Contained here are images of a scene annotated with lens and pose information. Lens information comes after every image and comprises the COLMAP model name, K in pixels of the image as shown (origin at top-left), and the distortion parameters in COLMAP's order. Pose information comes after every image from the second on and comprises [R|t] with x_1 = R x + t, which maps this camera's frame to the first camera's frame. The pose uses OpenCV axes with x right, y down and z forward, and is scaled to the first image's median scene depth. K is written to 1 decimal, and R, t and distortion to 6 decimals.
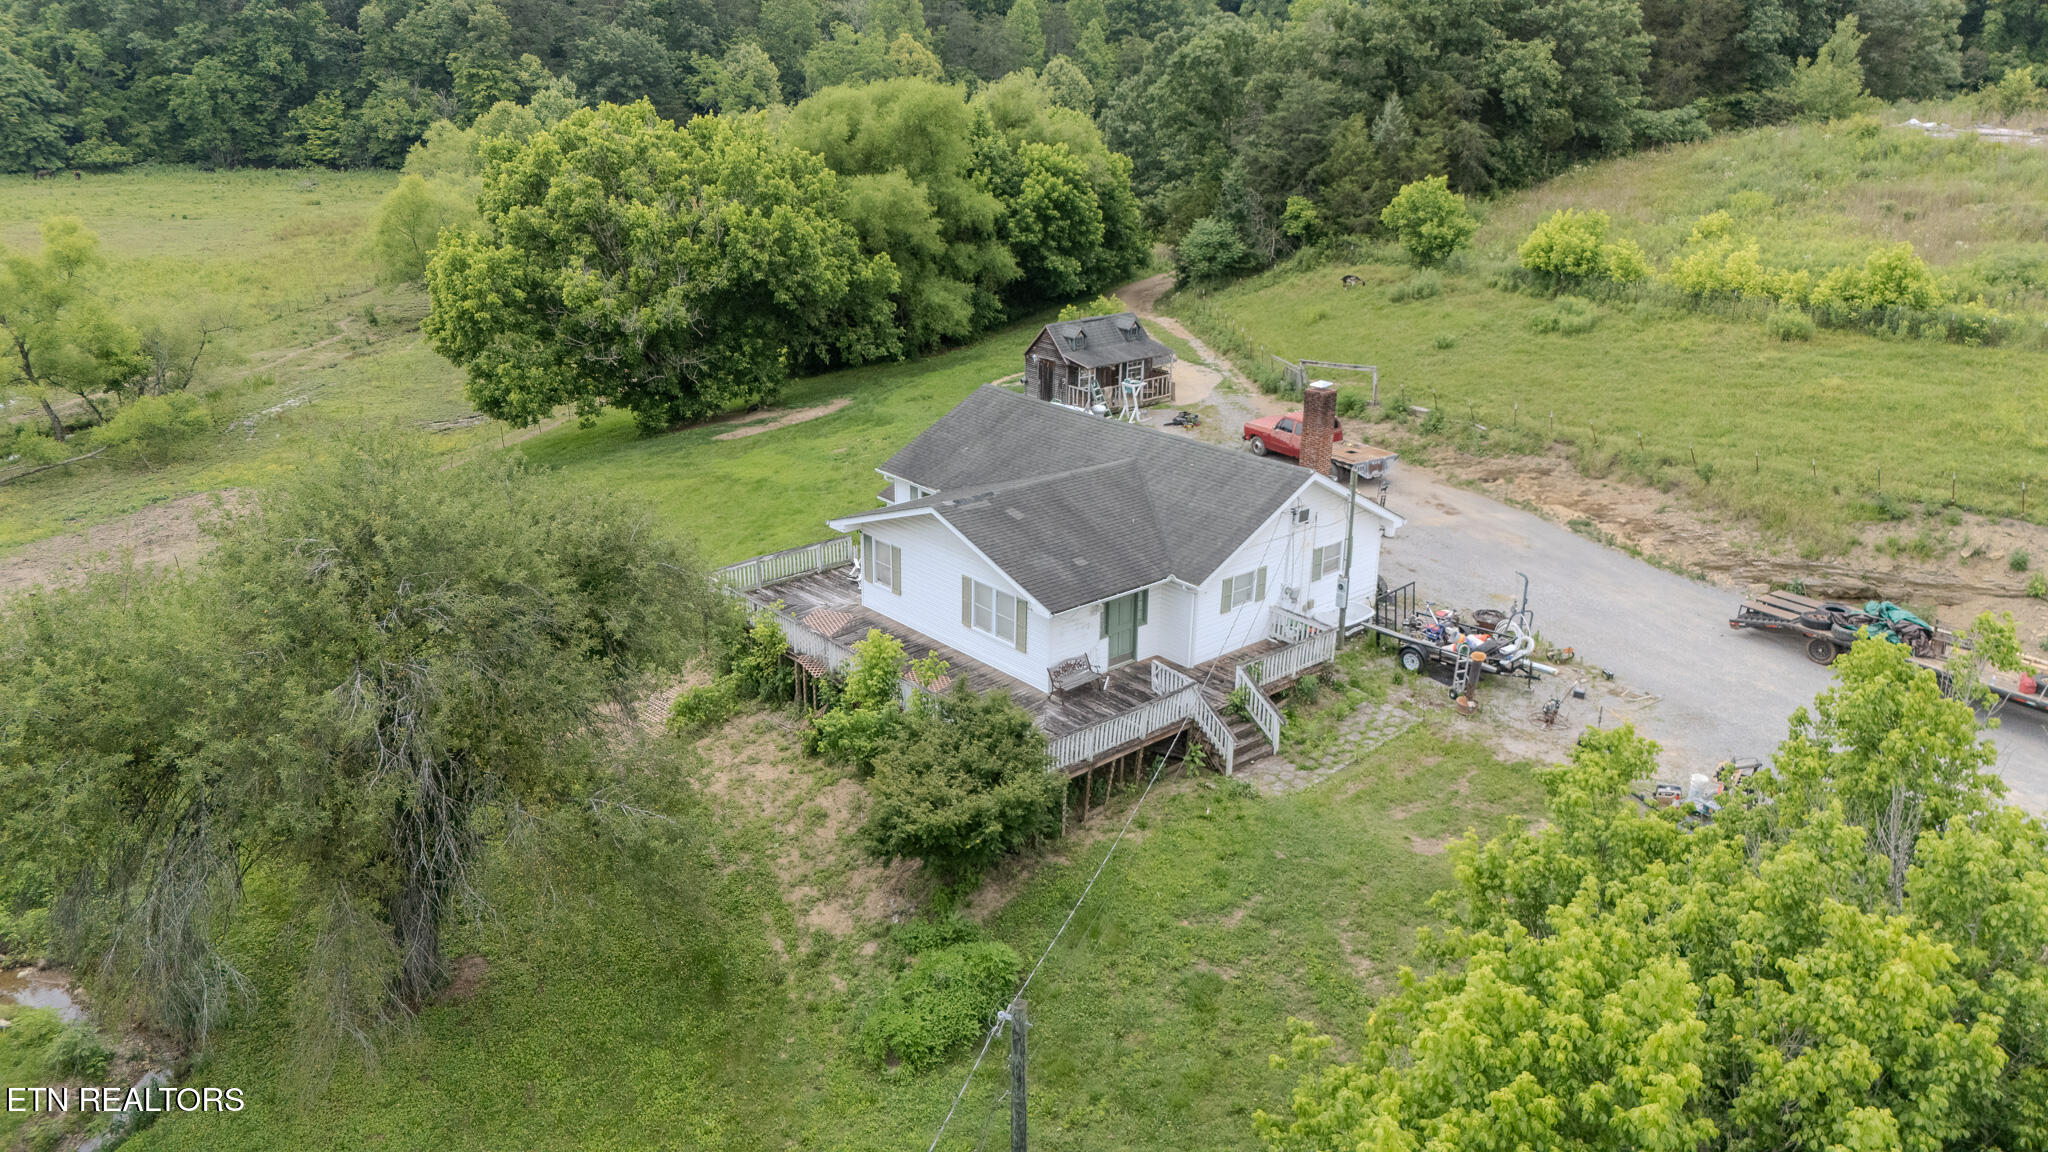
lens RADIAL K [[1503.0, 0, 1024.0], [0, 1503.0, 576.0], [0, 0, 1]] dist [0.062545, -0.050177]
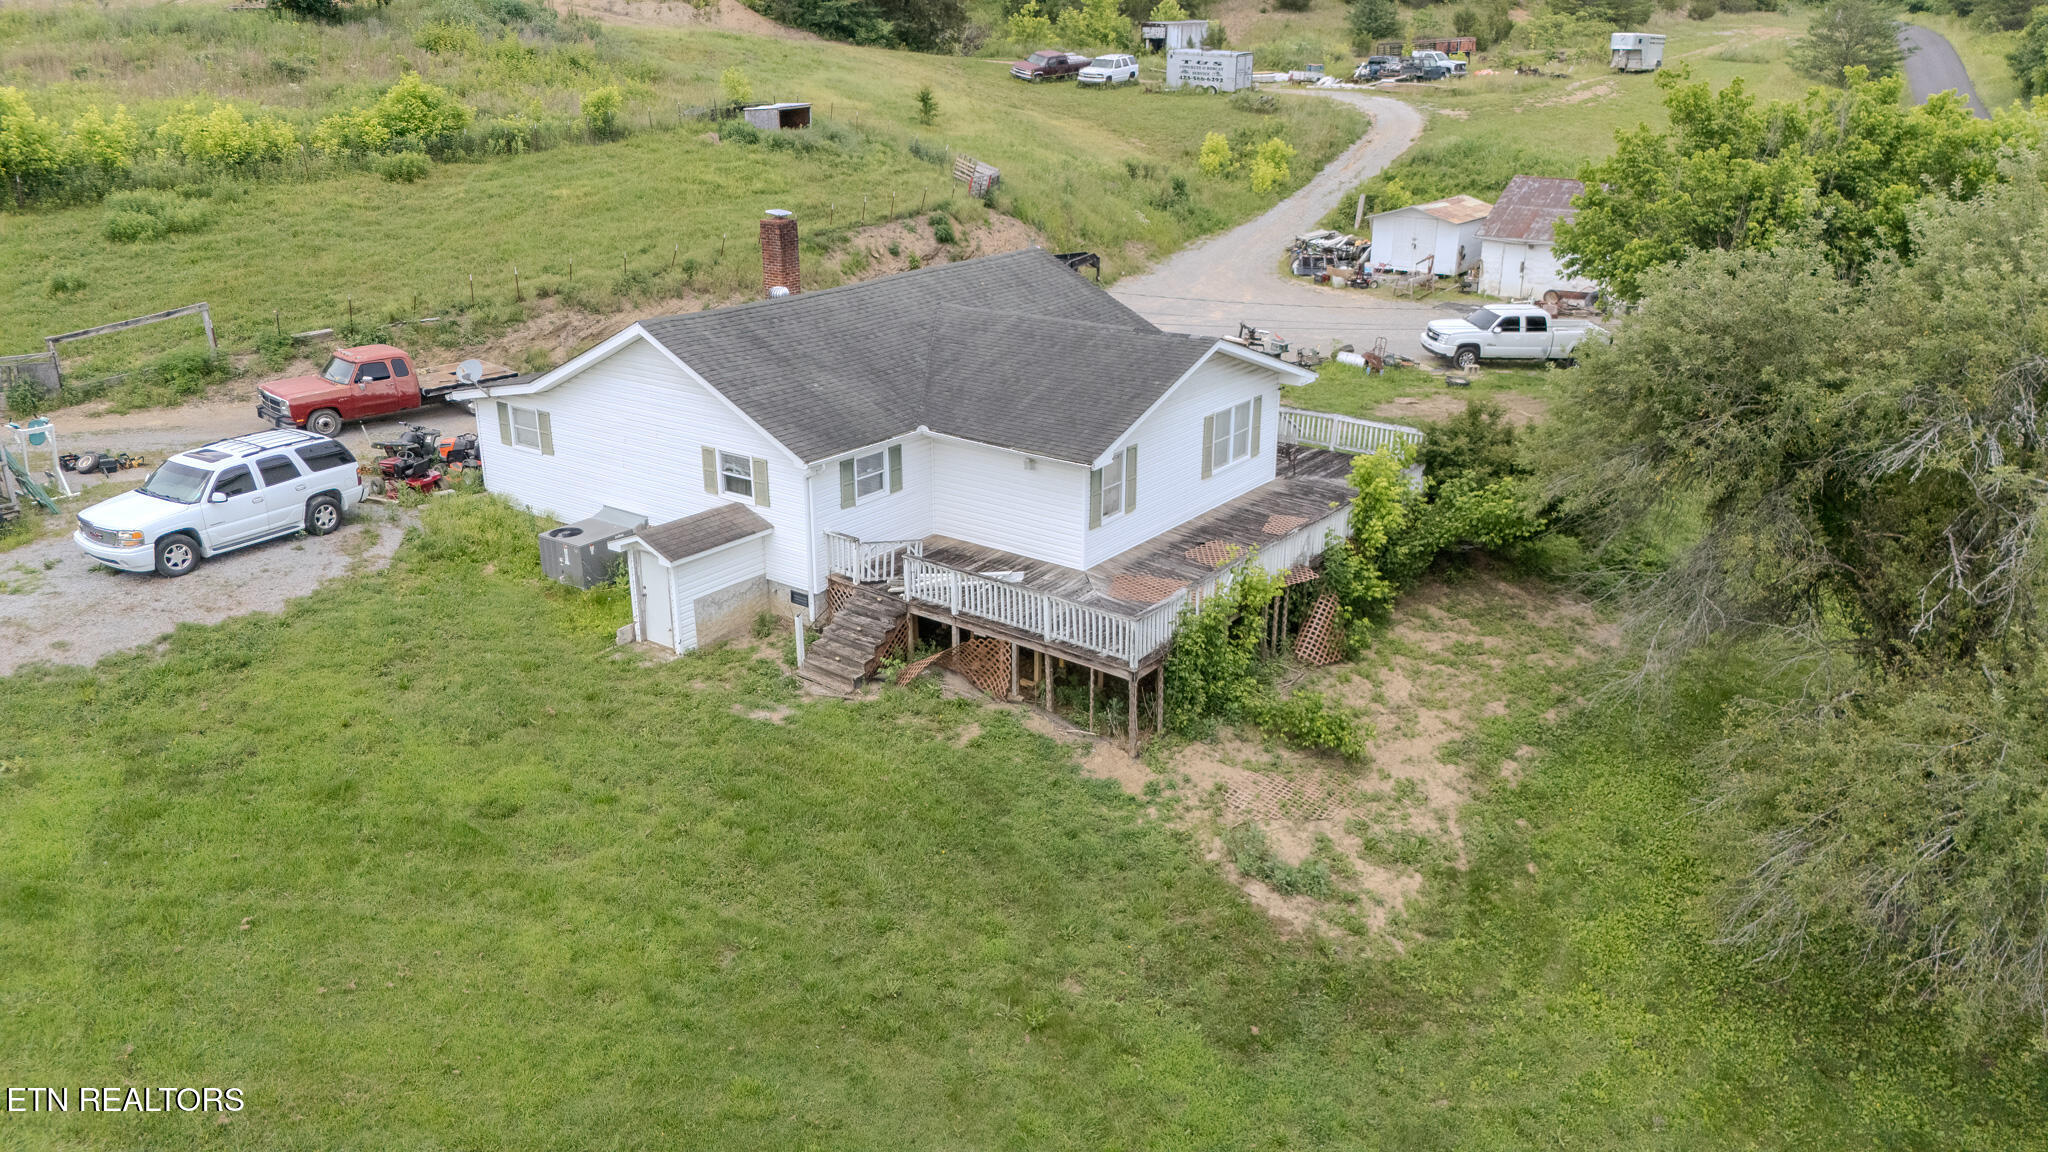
lens RADIAL K [[1503.0, 0, 1024.0], [0, 1503.0, 576.0], [0, 0, 1]] dist [0.062545, -0.050177]
pose [[-0.222794, -0.347813, 0.910708, -0.559607], [0.324084, 0.854630, 0.405680, -0.205431], [-0.919420, 0.385529, -0.077686, 0.805463]]
